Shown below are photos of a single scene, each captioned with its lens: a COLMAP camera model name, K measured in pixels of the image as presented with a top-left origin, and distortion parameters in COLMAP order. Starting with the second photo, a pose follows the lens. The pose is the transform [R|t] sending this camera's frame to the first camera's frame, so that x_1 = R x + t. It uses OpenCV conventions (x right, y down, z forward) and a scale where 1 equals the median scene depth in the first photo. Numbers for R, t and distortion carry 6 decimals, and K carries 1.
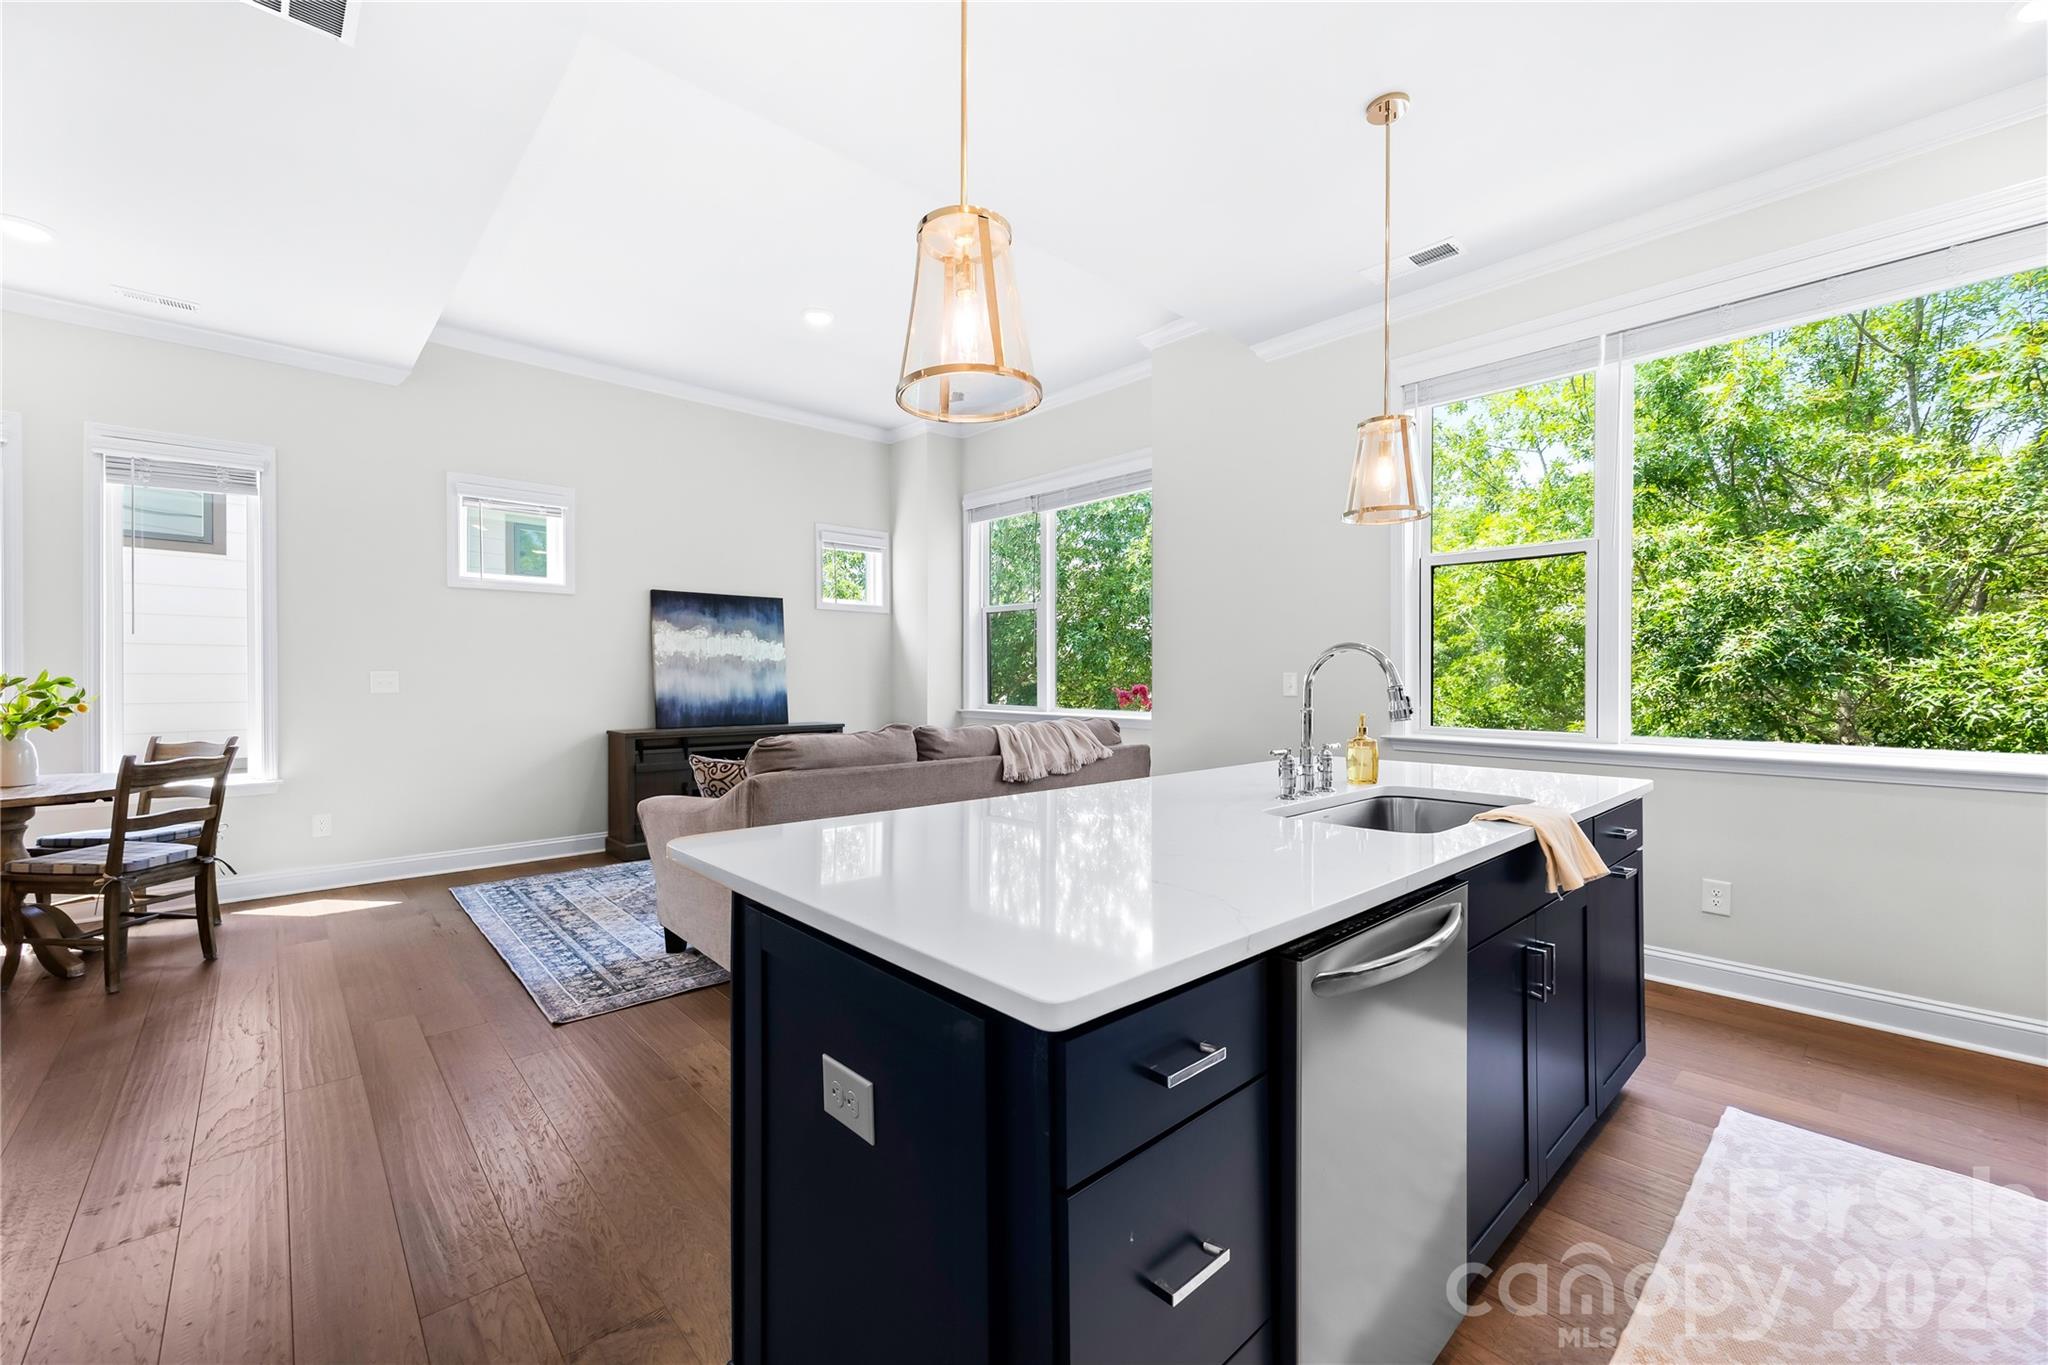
lens RADIAL K [[820.0, 0, 1021.7], [0, 820.0, 687.4], [0, 0, 1]] dist [0.003994, 0.000140]
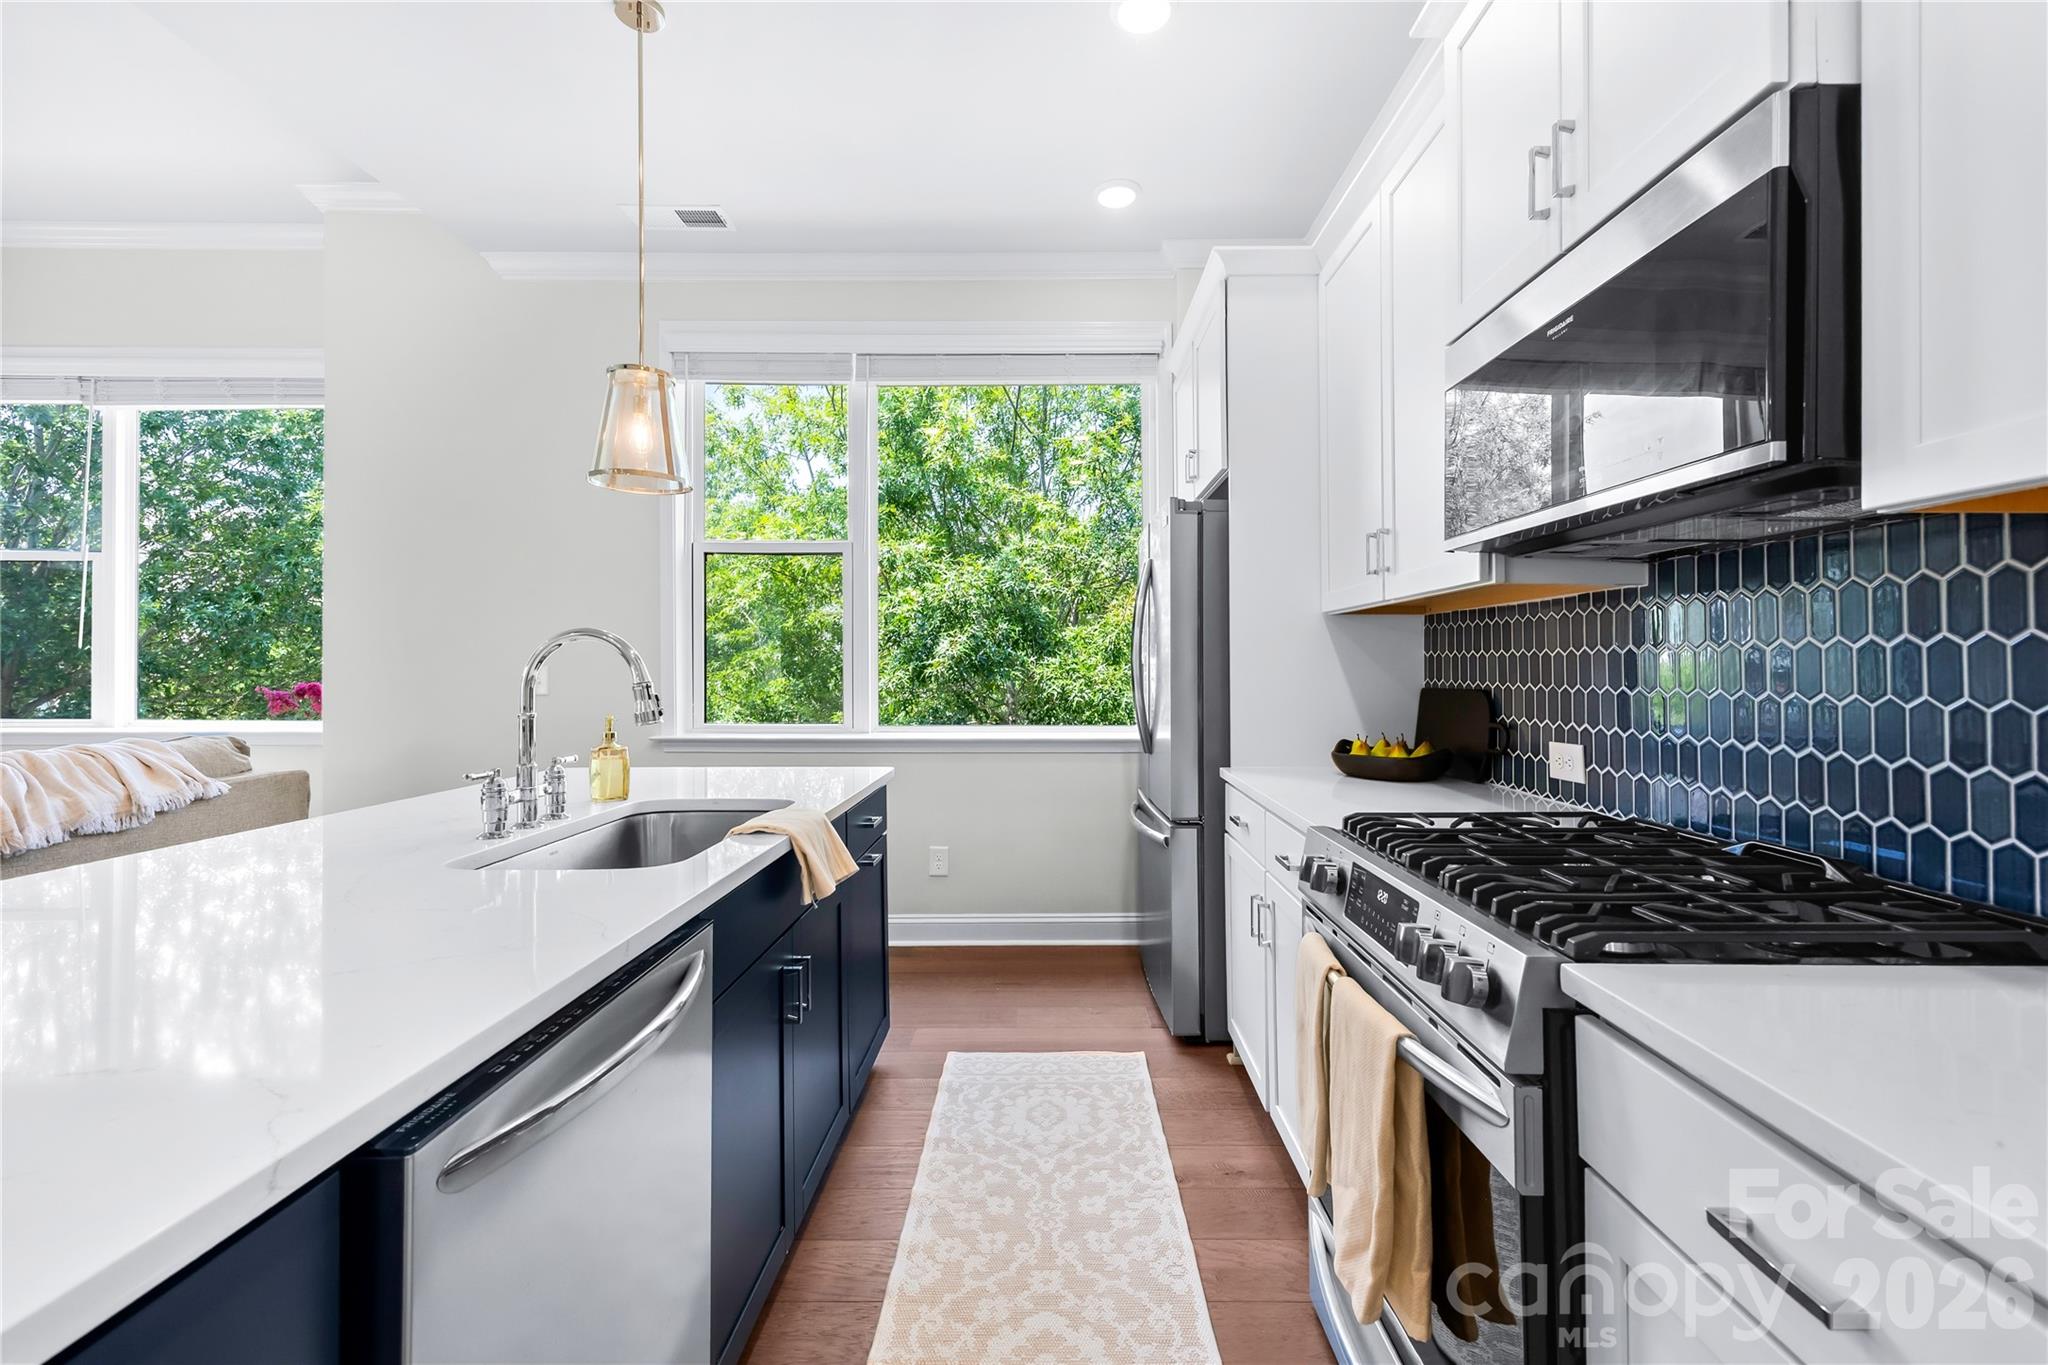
lens RADIAL K [[814.8, 0, 1013.4], [0, 814.8, 669.1], [0, 0, 1]] dist [0.005517, 0.000417]
pose [[0.697553, 0.001536, 0.716532, 0.074888], [0.008924, 0.999902, -0.010832, -0.001589], [-0.716478, 0.013950, 0.697470, 0.094220]]
